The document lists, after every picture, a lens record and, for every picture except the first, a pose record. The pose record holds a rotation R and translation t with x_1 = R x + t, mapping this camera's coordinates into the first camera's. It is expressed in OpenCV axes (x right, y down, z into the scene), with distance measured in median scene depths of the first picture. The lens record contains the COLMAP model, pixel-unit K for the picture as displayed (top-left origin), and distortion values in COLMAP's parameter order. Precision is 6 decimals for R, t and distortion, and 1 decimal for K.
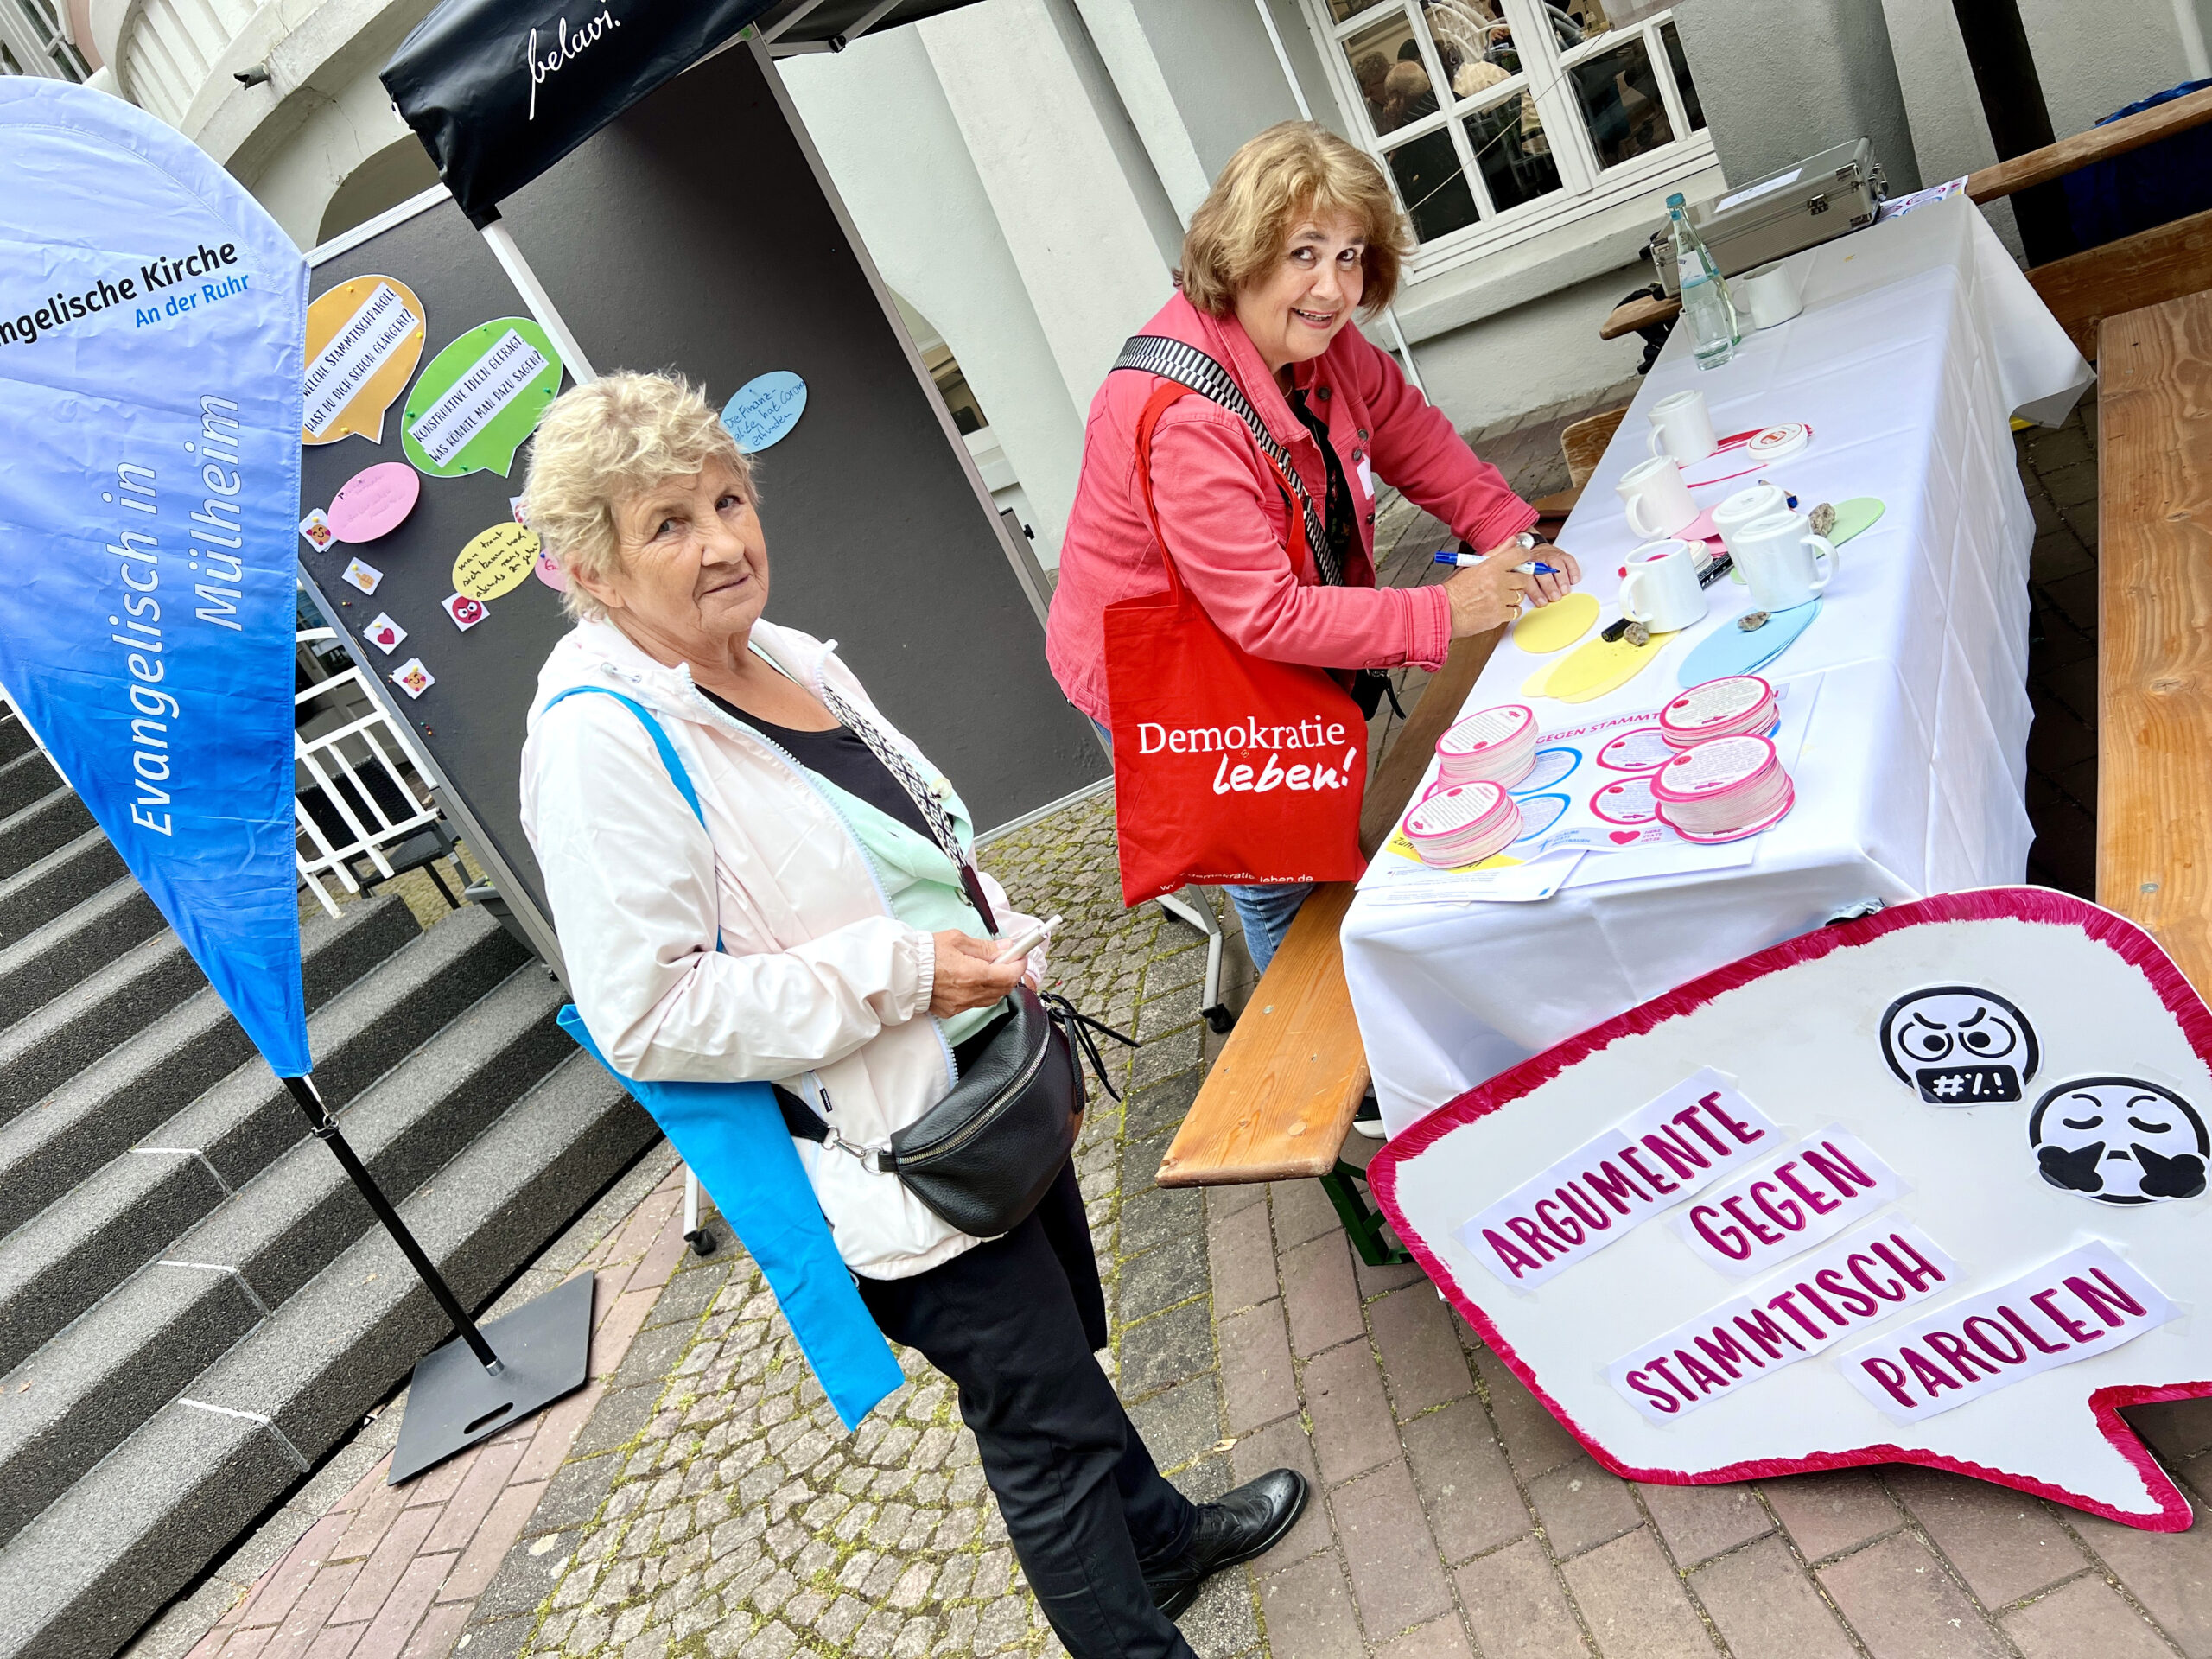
lens RADIAL K [[1671.6, 0, 1100.2], [0, 1671.6, 865.2], [0, 0, 1]] dist [0.000102, -0.001003]
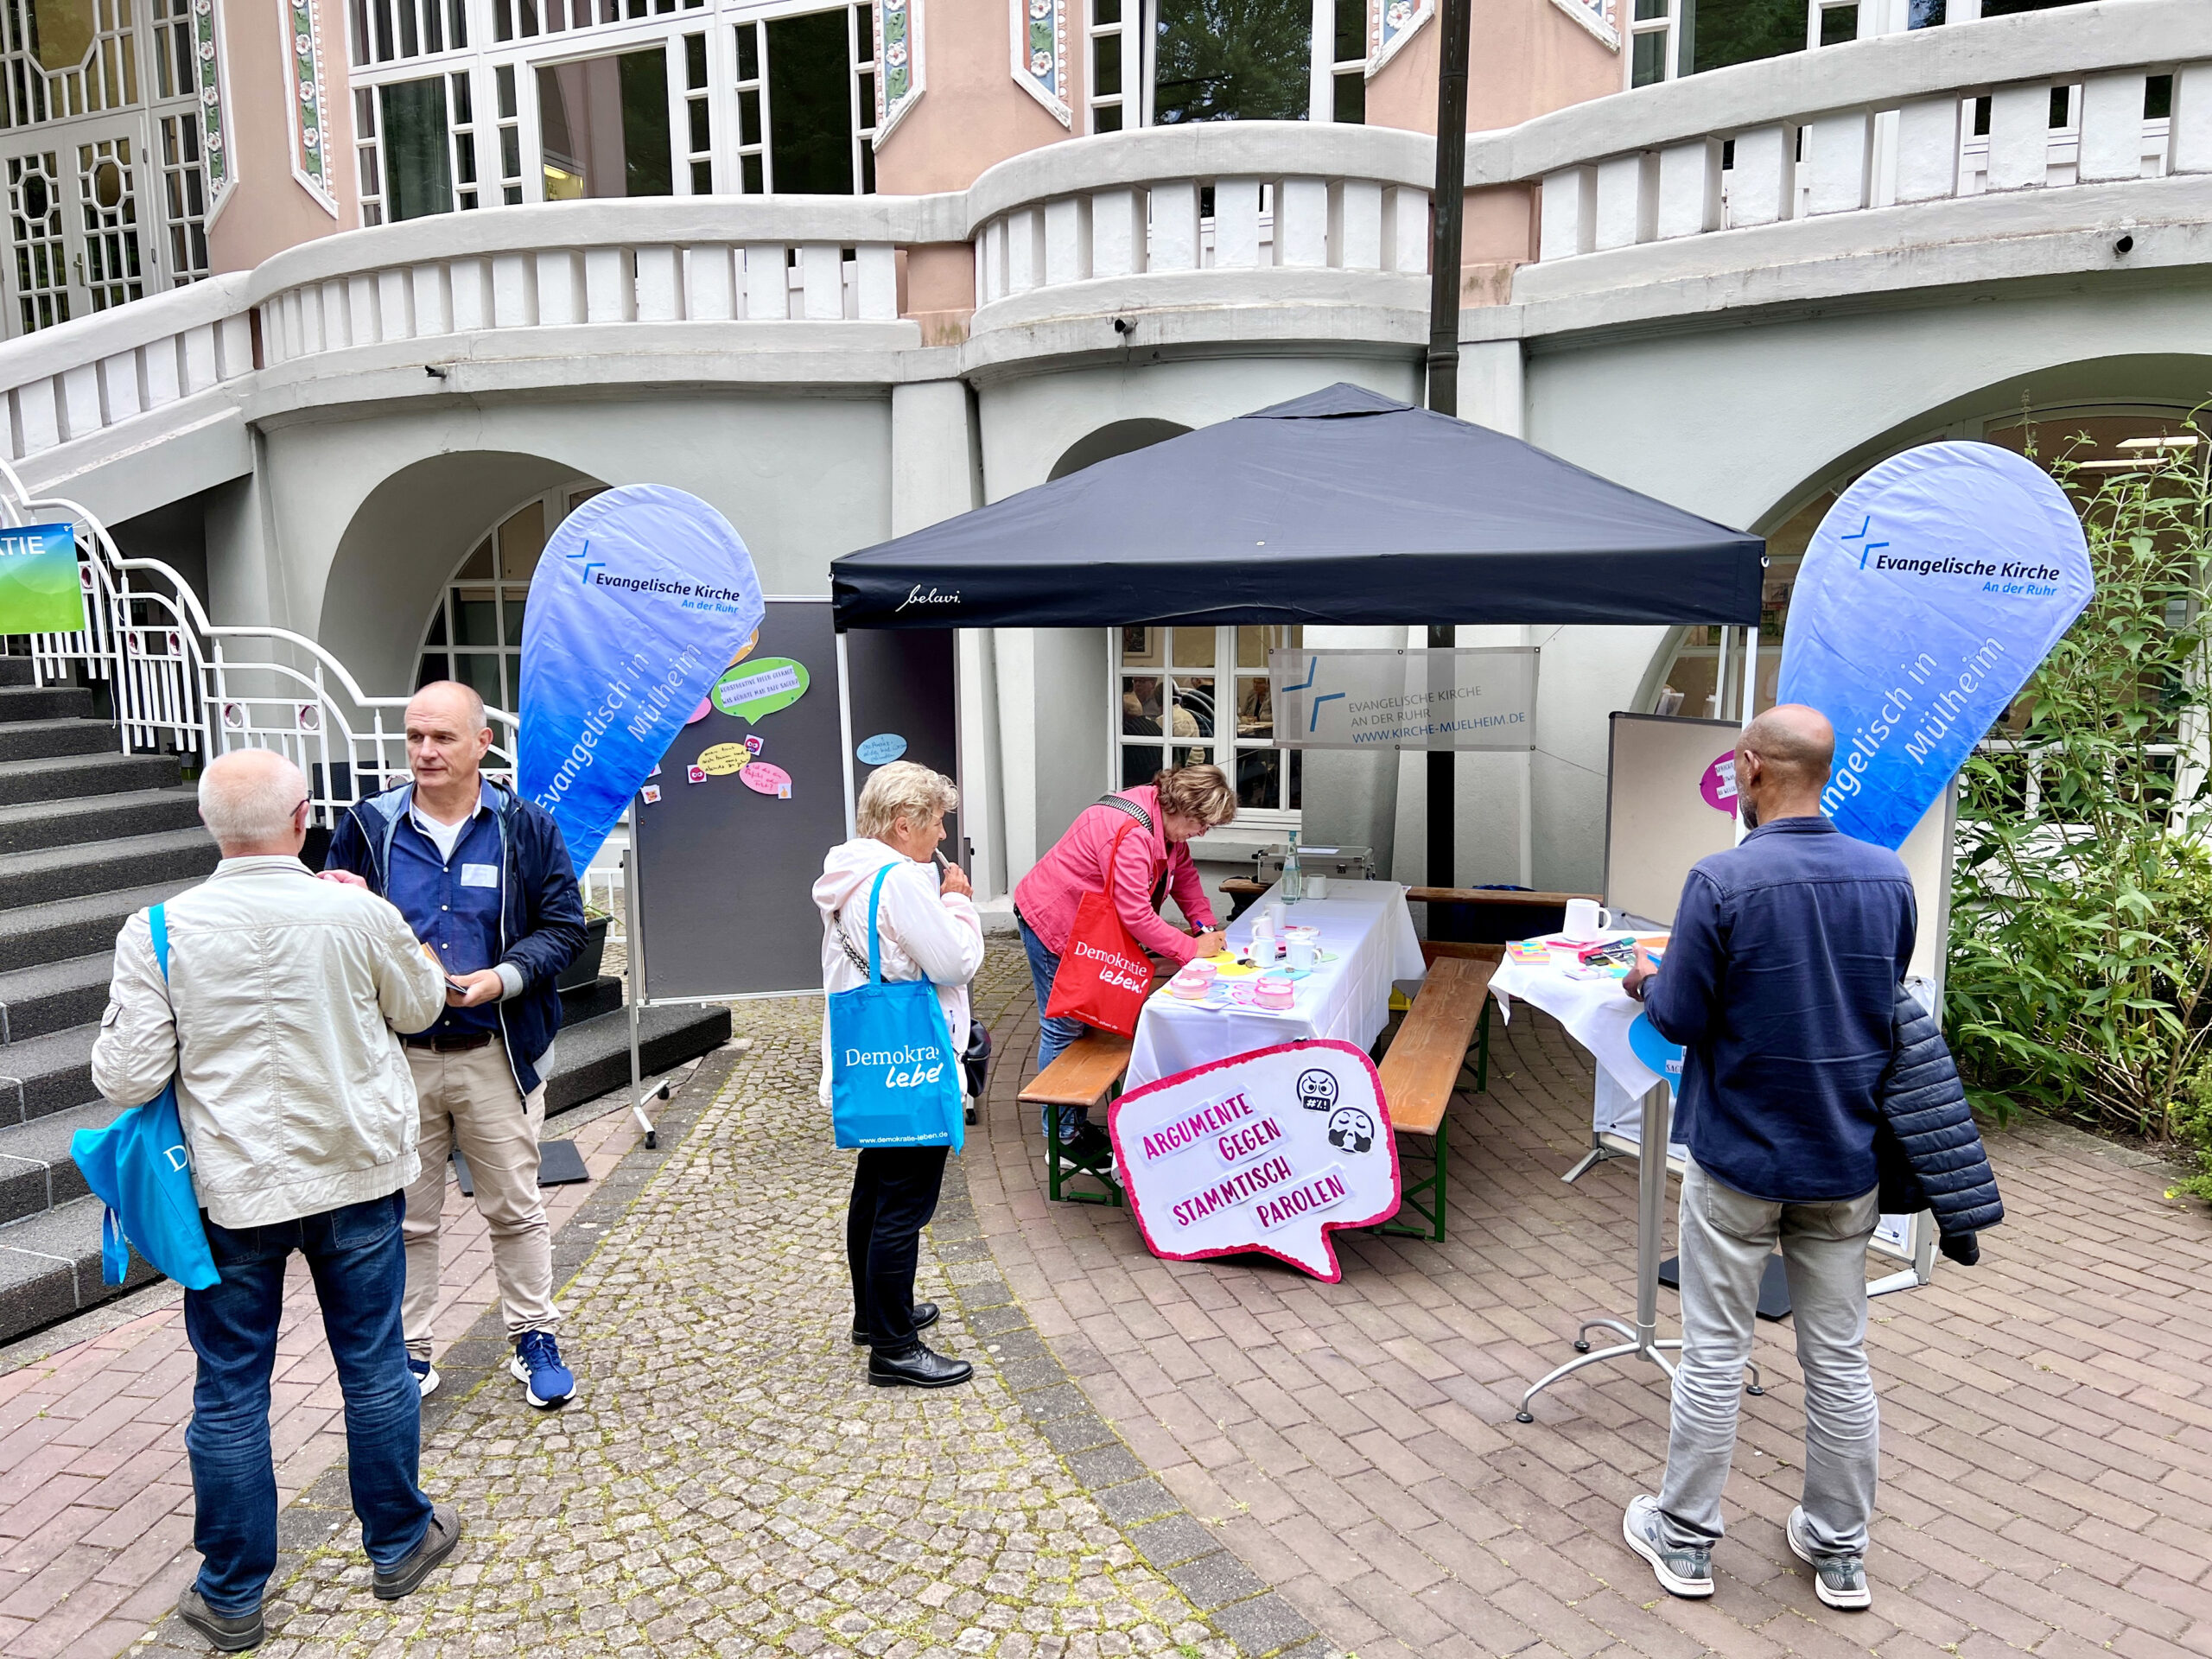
lens RADIAL K [[1671.6, 0, 1100.2], [0, 1671.6, 865.2], [0, 0, 1]] dist [0.000102, -0.001003]
pose [[0.887109, 0.393038, 0.241989, -0.673527], [-0.308502, 0.894878, -0.322521, 0.728813], [-0.343313, 0.211457, 0.915108, -1.576852]]
